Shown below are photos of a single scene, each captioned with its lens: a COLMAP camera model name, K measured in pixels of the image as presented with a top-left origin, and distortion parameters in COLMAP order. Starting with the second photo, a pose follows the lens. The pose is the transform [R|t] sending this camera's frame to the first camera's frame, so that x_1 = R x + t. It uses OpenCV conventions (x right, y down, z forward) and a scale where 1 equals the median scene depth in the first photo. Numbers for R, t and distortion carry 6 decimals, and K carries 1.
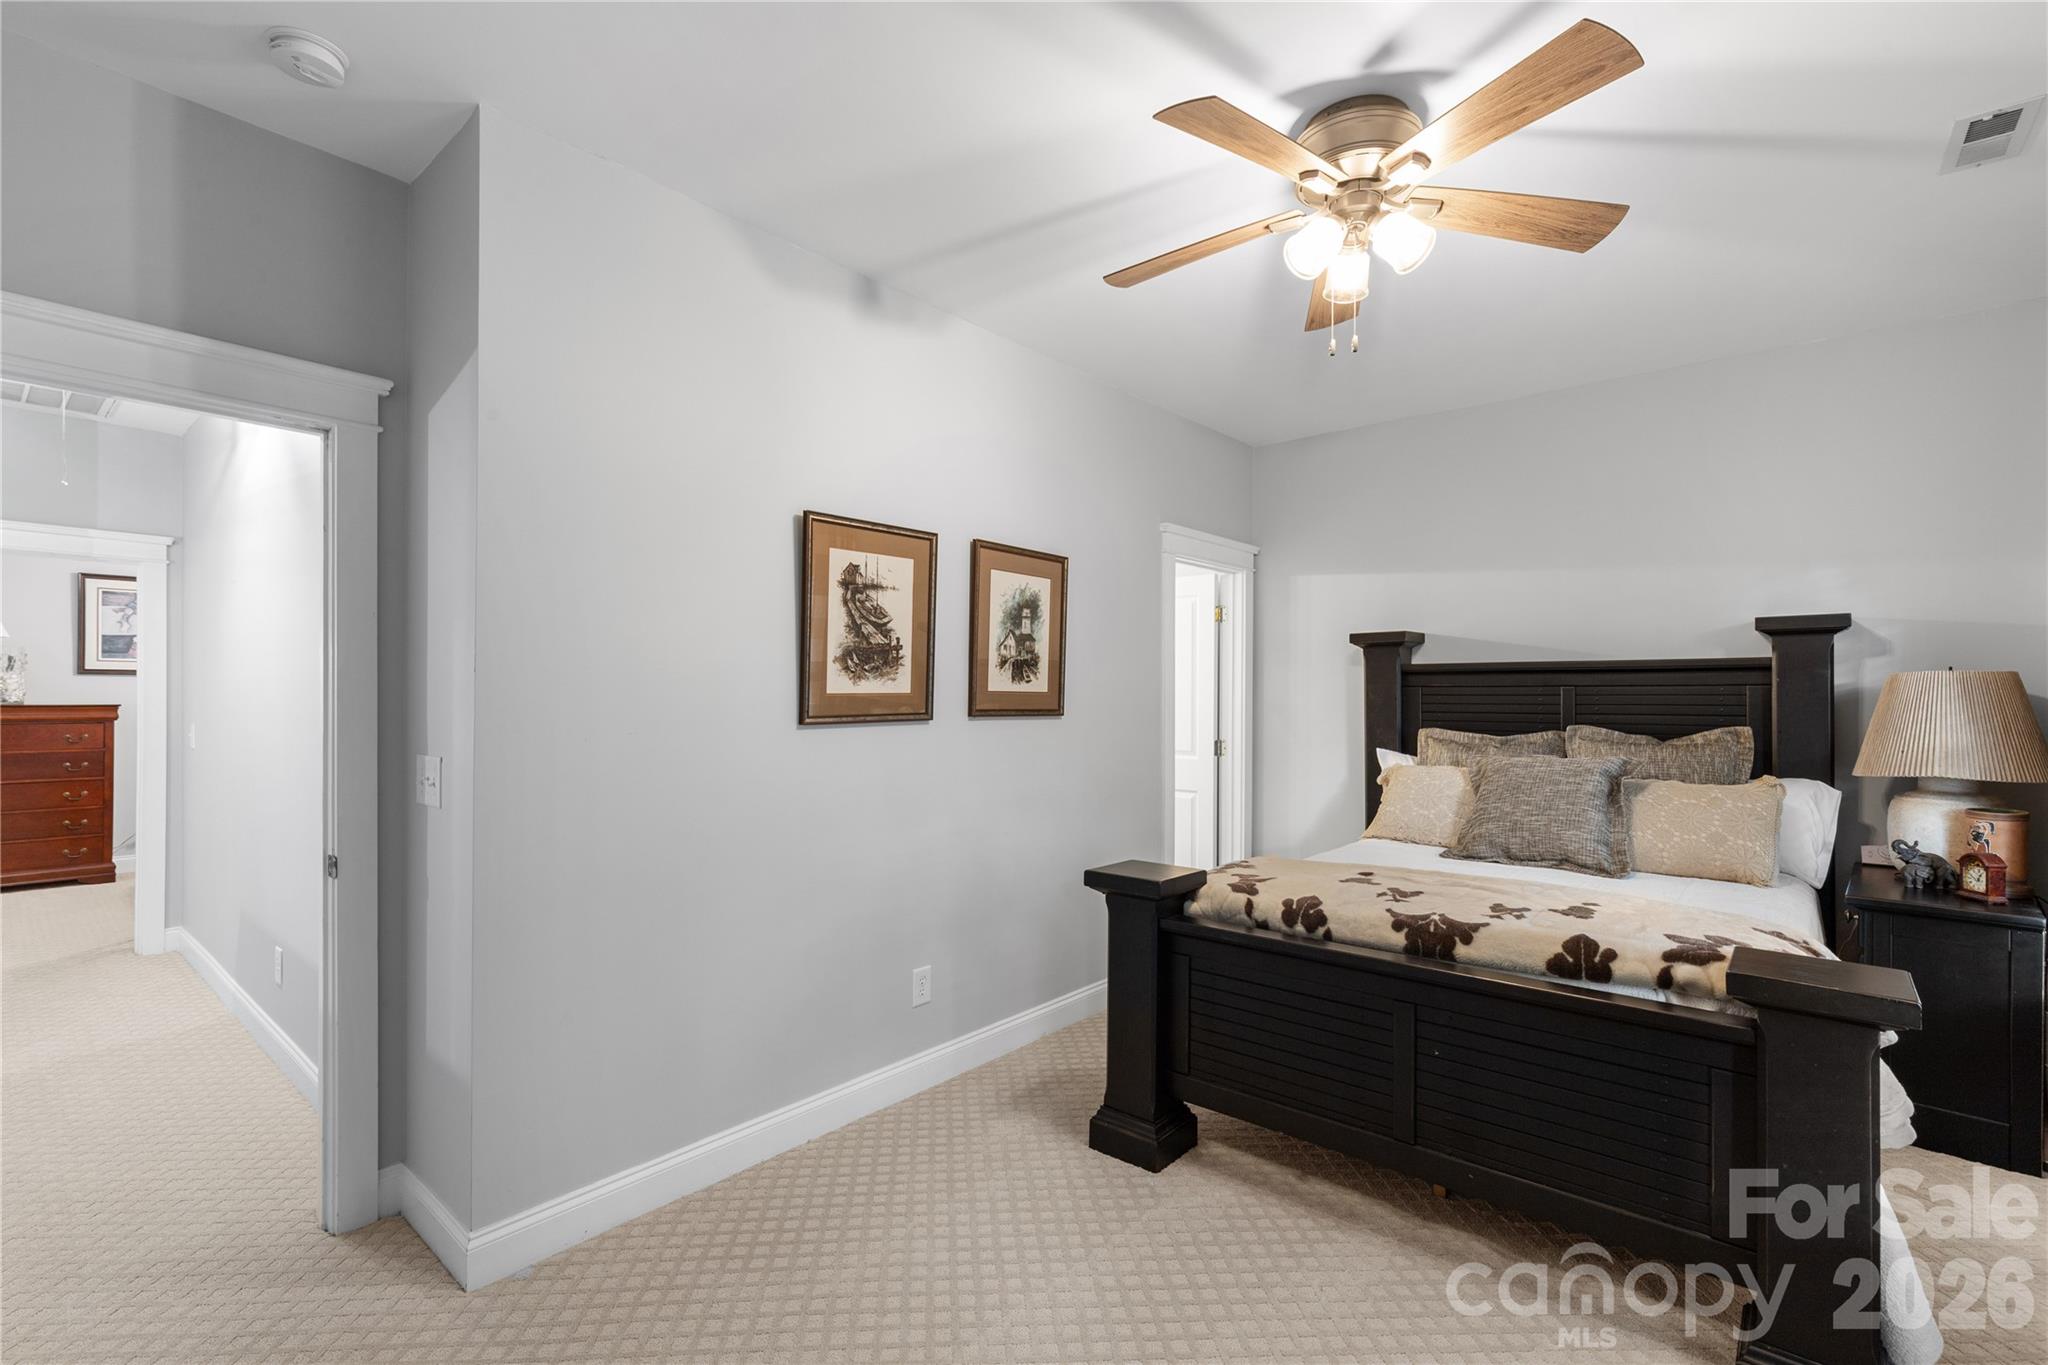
lens RADIAL K [[935.5, 0, 1040.7], [0, 935.5, 689.4], [0, 0, 1]] dist [0.007244, -0.002237]
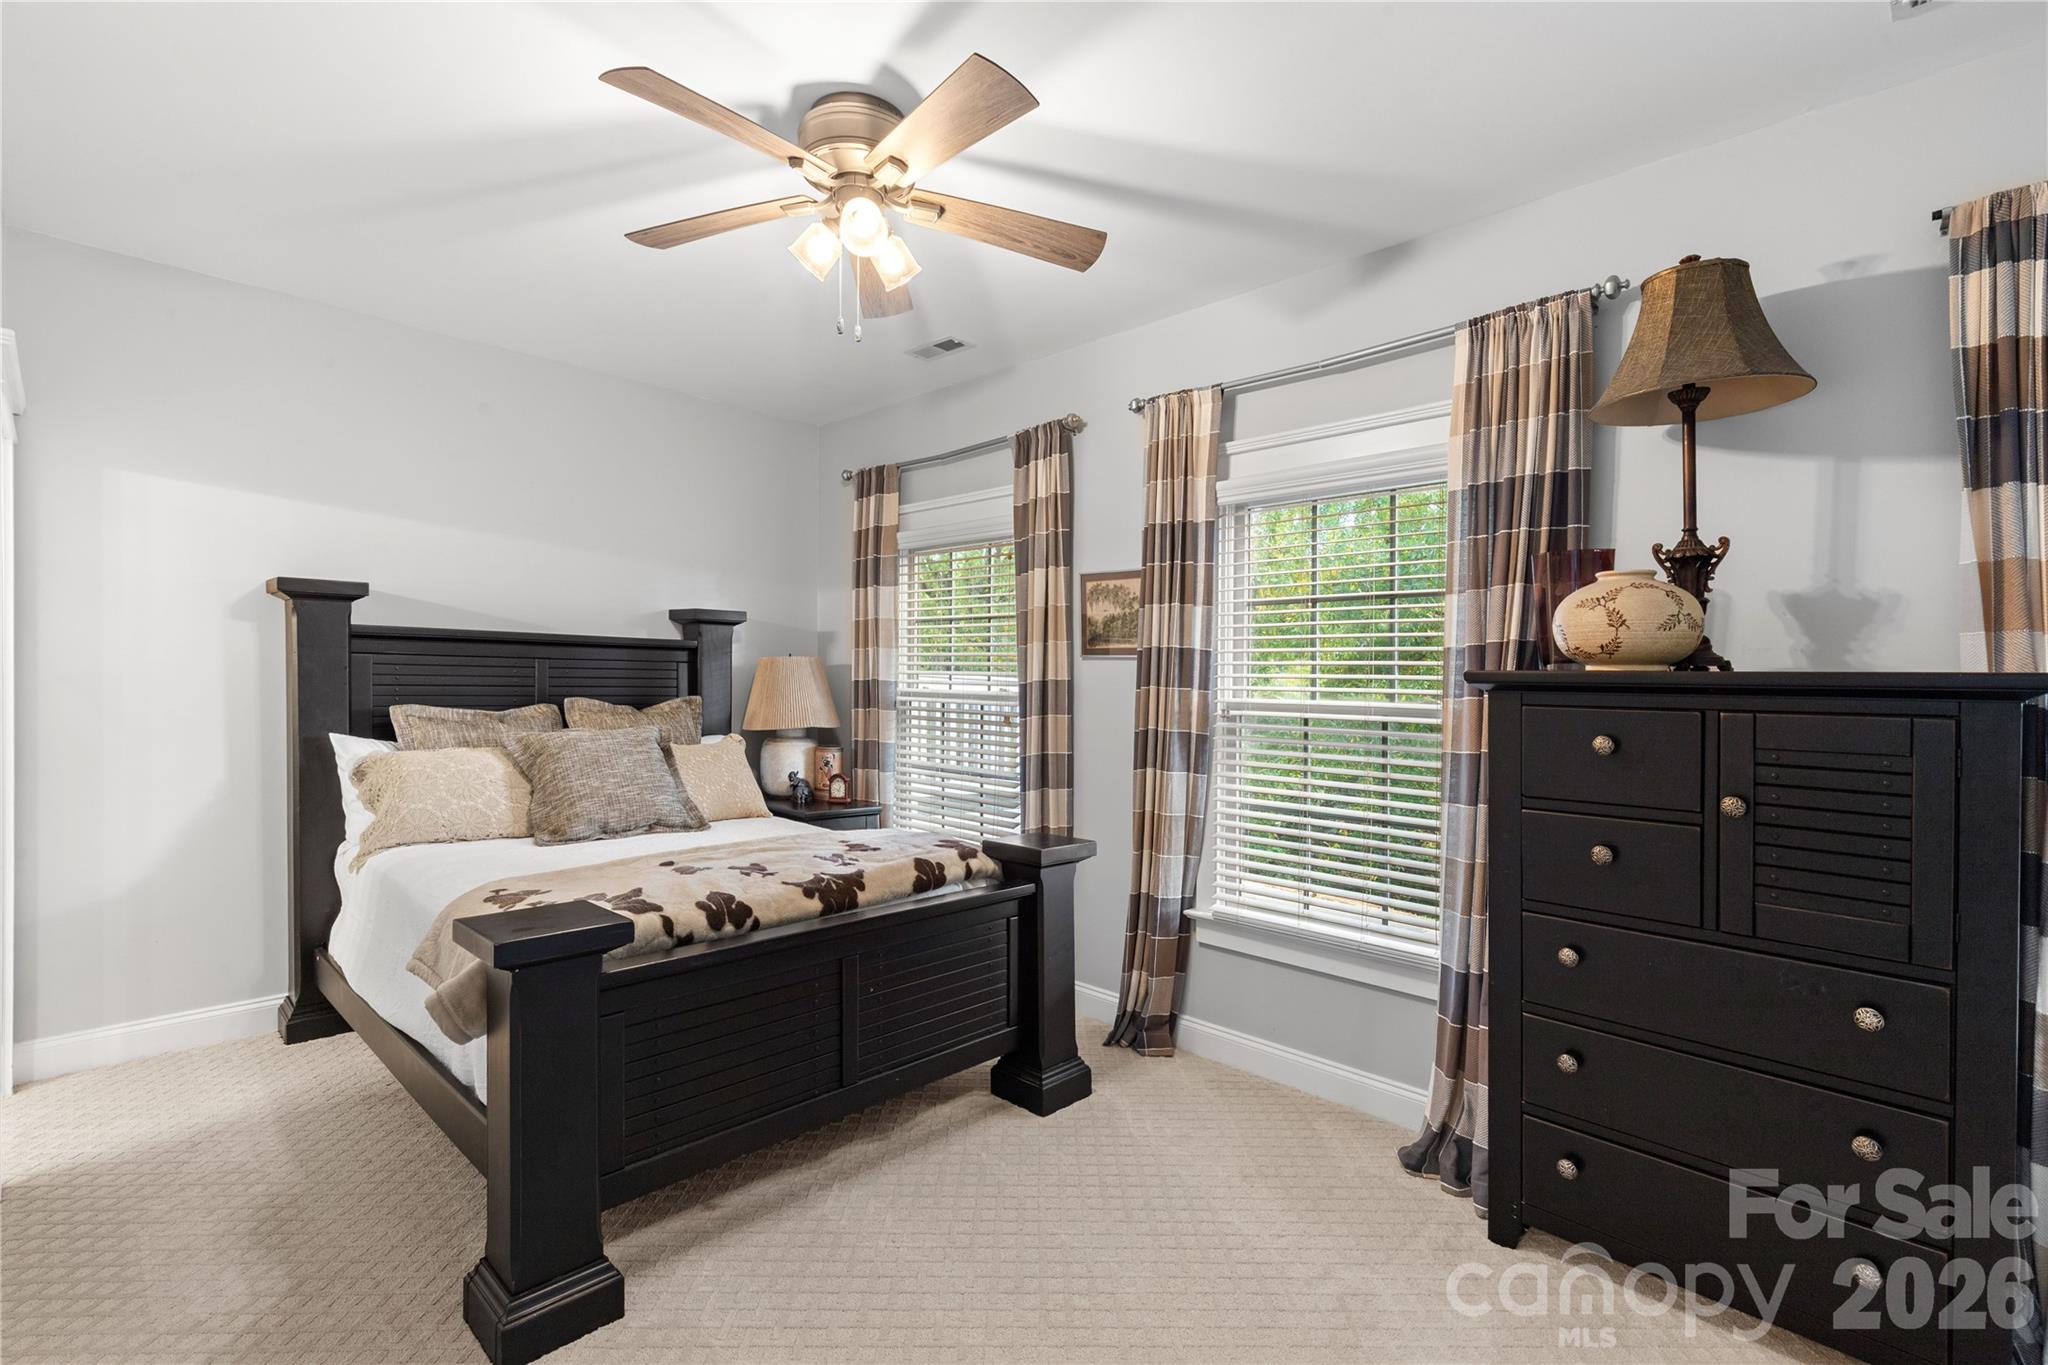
lens RADIAL K [[935.5, 0, 1023.2], [0, 935.5, 673.6], [0, 0, 1]] dist [0.007244, -0.002237]
pose [[0.056497, 0.006138, 0.998384, -0.546335], [-0.026084, 0.999649, -0.004670, 0.005372], [-0.998062, -0.025778, 0.056637, 0.598316]]
